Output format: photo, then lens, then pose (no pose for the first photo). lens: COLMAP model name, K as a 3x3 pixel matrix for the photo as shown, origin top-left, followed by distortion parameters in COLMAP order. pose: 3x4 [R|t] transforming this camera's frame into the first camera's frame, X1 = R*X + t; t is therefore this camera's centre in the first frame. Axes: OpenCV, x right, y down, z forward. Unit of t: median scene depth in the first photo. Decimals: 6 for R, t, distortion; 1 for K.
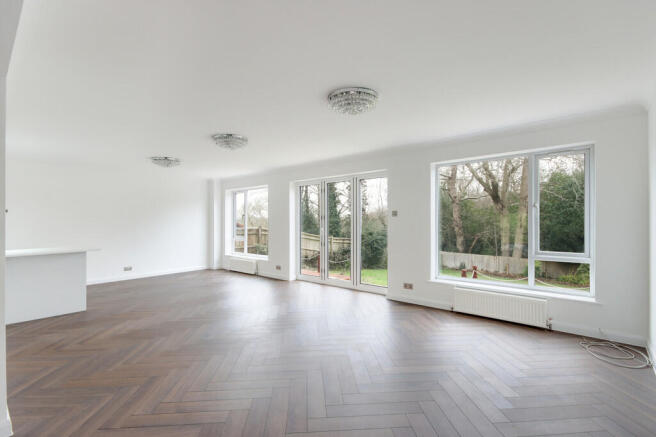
lens RADIAL K [[309.5, 0, 328.0], [0, 309.5, 218.5], [0, 0, 1]] dist [0.030030, 0.000023]
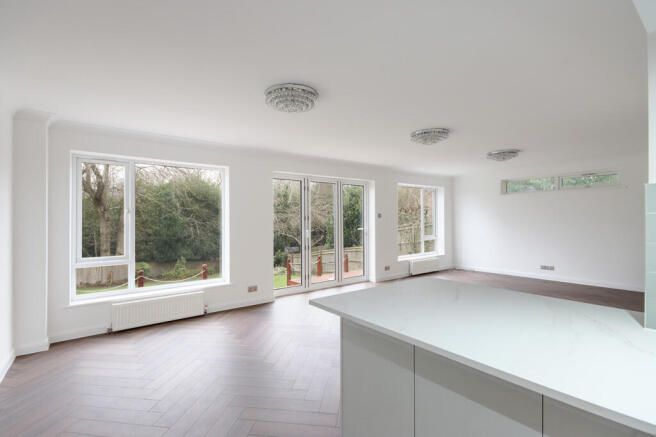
lens RADIAL K [[304.5, 0, 328.0], [0, 304.5, 218.5], [0, 0, 1]] dist [-0.001222, -0.000141]
pose [[0.211067, 0.014043, 0.977371, -0.331408], [0.005355, 0.999865, -0.015523, 0.003518], [-0.977457, 0.008511, 0.210964, 0.279109]]
